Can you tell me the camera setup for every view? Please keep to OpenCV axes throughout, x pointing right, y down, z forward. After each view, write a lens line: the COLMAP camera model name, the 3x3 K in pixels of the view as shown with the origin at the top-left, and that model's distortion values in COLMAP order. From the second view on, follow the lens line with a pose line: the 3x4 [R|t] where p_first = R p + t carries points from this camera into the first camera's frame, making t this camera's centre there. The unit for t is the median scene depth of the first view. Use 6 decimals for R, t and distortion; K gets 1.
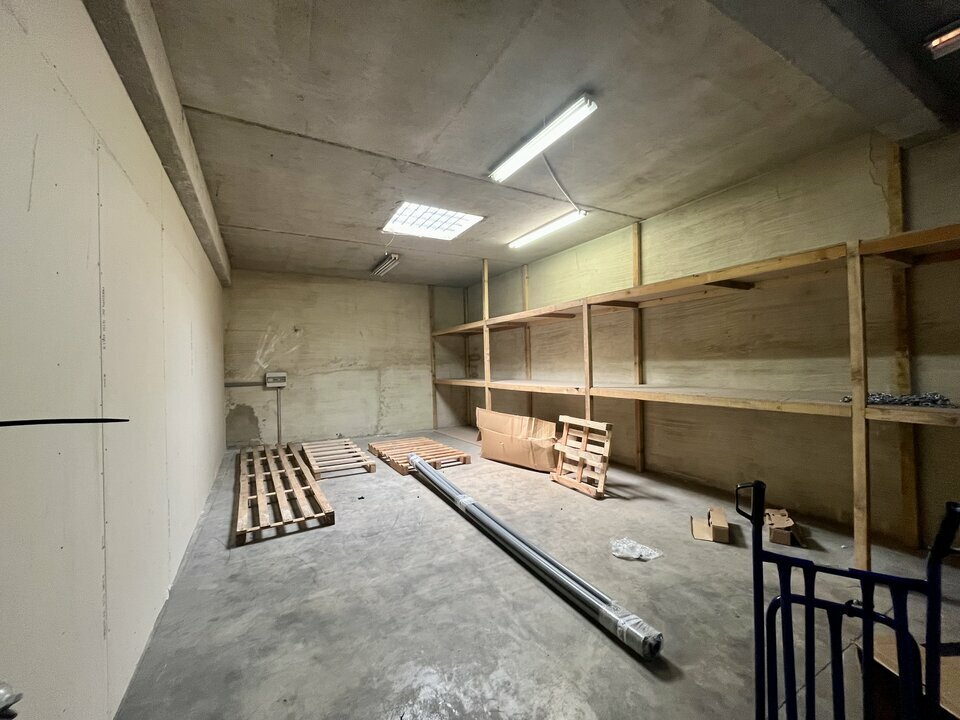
lens RADIAL K [[387.7, 0, 479.5], [0, 387.7, 359.5], [0, 0, 1]] dist [-0.001019, 0.000789]
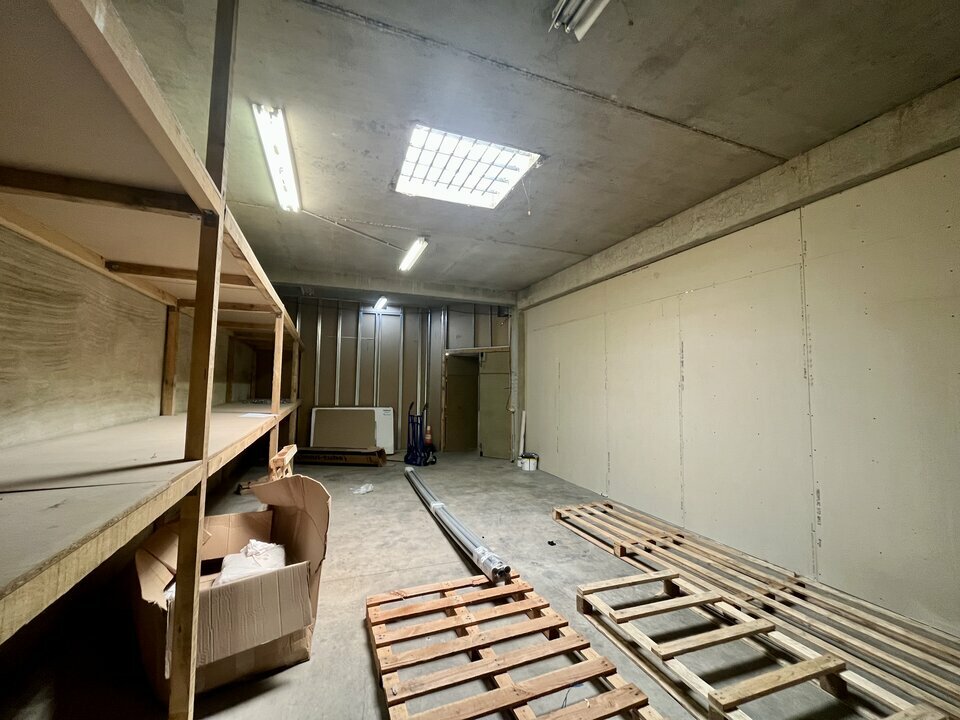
lens RADIAL K [[387.7, 0, 476.2], [0, 387.7, 360.1], [0, 0, 1]] dist [-0.001019, 0.000789]
pose [[-0.988894, 0.022034, 0.146983, -0.300938], [0.010677, 0.996926, -0.077612, 0.032305], [-0.148242, -0.075181, -0.986089, 2.037189]]
